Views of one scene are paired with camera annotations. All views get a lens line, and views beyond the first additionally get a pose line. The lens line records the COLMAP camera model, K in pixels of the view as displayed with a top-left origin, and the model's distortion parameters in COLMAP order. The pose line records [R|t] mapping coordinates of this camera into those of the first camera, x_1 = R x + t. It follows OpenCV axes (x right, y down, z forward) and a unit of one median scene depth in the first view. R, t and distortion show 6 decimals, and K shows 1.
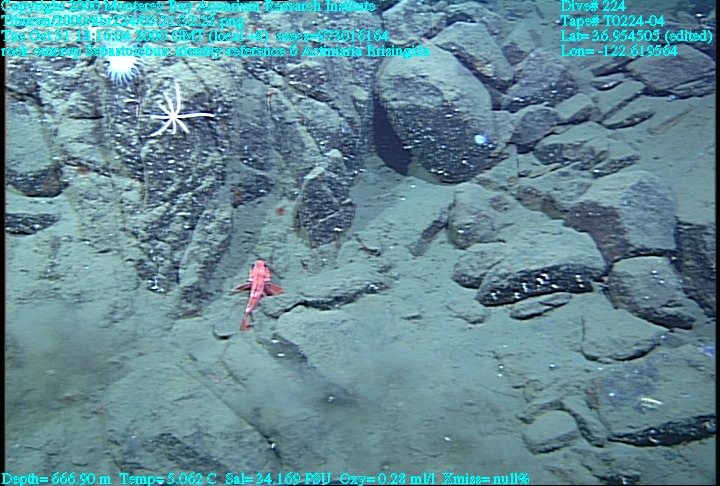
lens RADIAL K [[460.6, 0, 360.0], [0, 460.6, 243.0], [0, 0, 1]] dist [-0.087844, 0.002668]
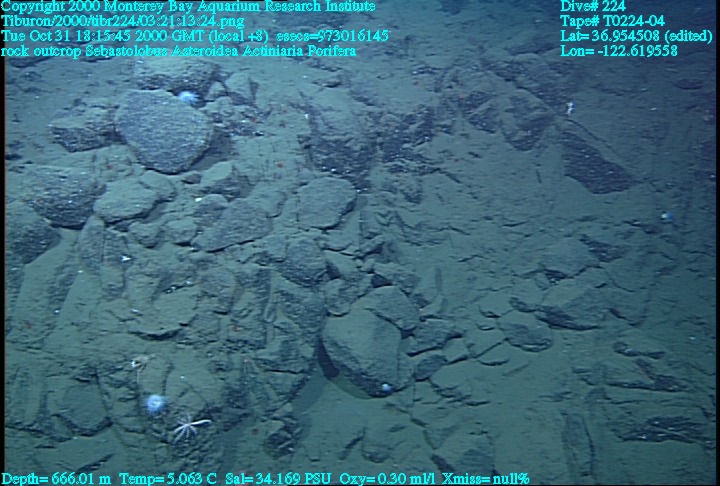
lens RADIAL K [[460.6, 0, 360.0], [0, 460.6, 243.0], [0, 0, 1]] dist [-0.087844, 0.002668]
pose [[0.999699, 0.010565, 0.022131, 0.150794], [-0.010800, 0.999886, 0.010561, -0.788580], [-0.022016, -0.010797, 0.999699, -0.551917]]
